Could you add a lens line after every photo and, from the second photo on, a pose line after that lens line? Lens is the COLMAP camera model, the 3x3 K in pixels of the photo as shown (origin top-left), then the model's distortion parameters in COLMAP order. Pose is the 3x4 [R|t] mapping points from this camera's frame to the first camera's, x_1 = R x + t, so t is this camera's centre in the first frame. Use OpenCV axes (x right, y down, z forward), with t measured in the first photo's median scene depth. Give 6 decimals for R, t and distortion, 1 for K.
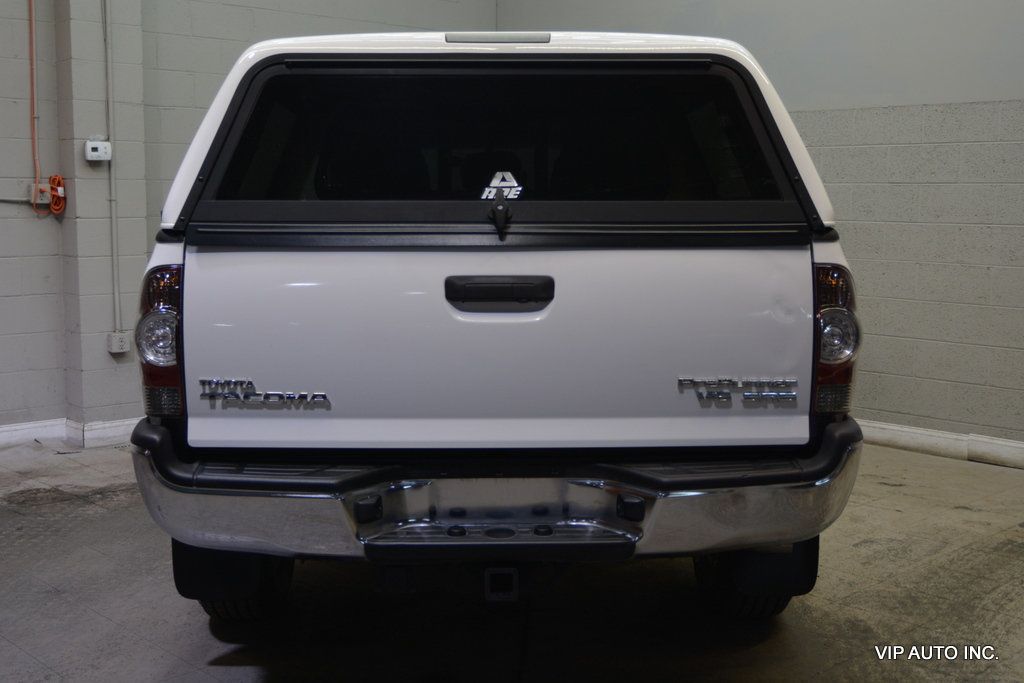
lens RADIAL K [[1238.7, 0, 512.0], [0, 1238.7, 341.5], [0, 0, 1]] dist [-0.027148, 0.029768]
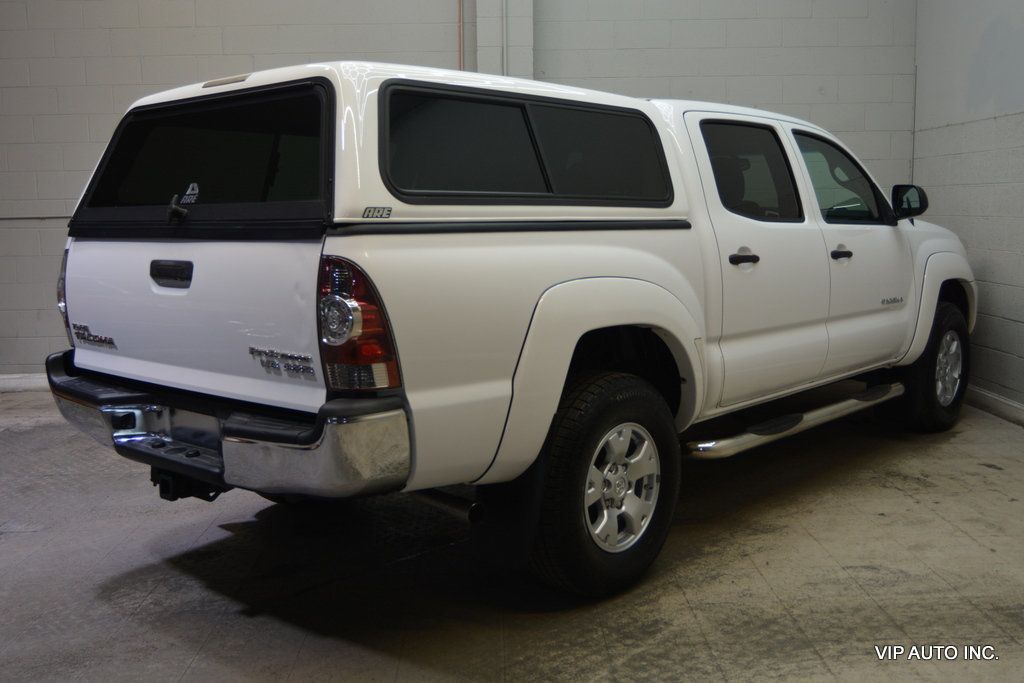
lens RADIAL K [[1024.2, 0, 512.0], [0, 1024.2, 341.5], [0, 0, 1]] dist [-0.015549, 0.002689]
pose [[0.732067, 0.076243, -0.676952, 0.560199], [-0.066234, 0.996975, 0.040659, -0.018910], [0.678005, 0.015073, 0.734903, 0.237894]]
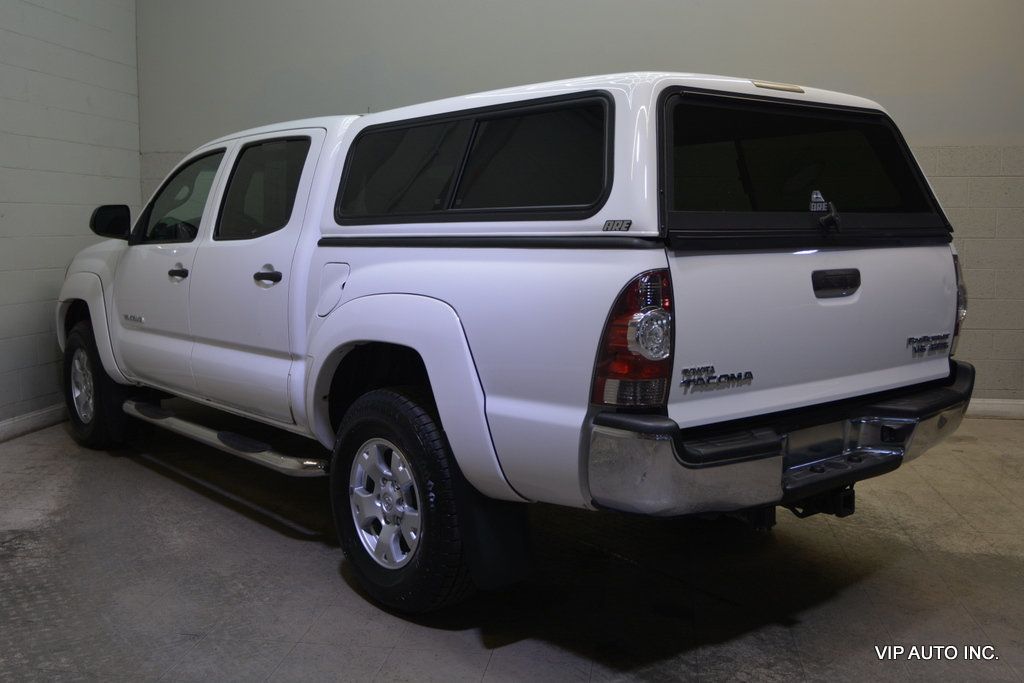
lens RADIAL K [[999.0, 0, 512.0], [0, 999.0, 341.5], [0, 0, 1]] dist [-0.009909, -0.021828]
pose [[0.795122, -0.073985, 0.601919, -0.504919], [0.078249, 0.996750, 0.019151, -0.013114], [-0.601380, 0.031872, 0.798327, 0.199631]]
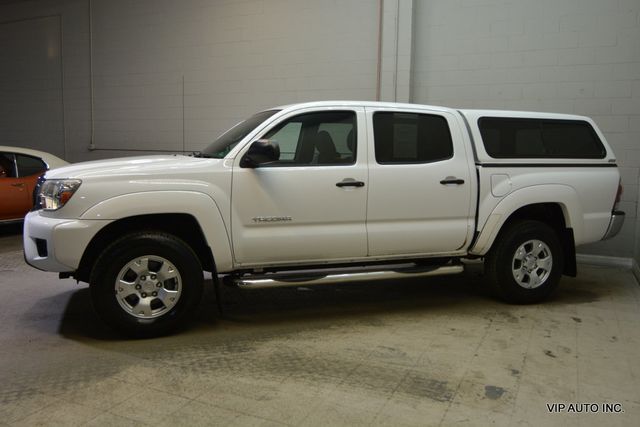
lens RADIAL K [[553.1, 0, 315.1], [0, 553.1, 199.6], [0, 0, 1]] dist [-0.012975, 0.003243]
pose [[0.349442, 0.086236, -0.932981, 0.894431], [-0.132291, 0.990321, 0.041988, -0.058982], [0.927572, 0.108752, 0.357468, 0.564953]]
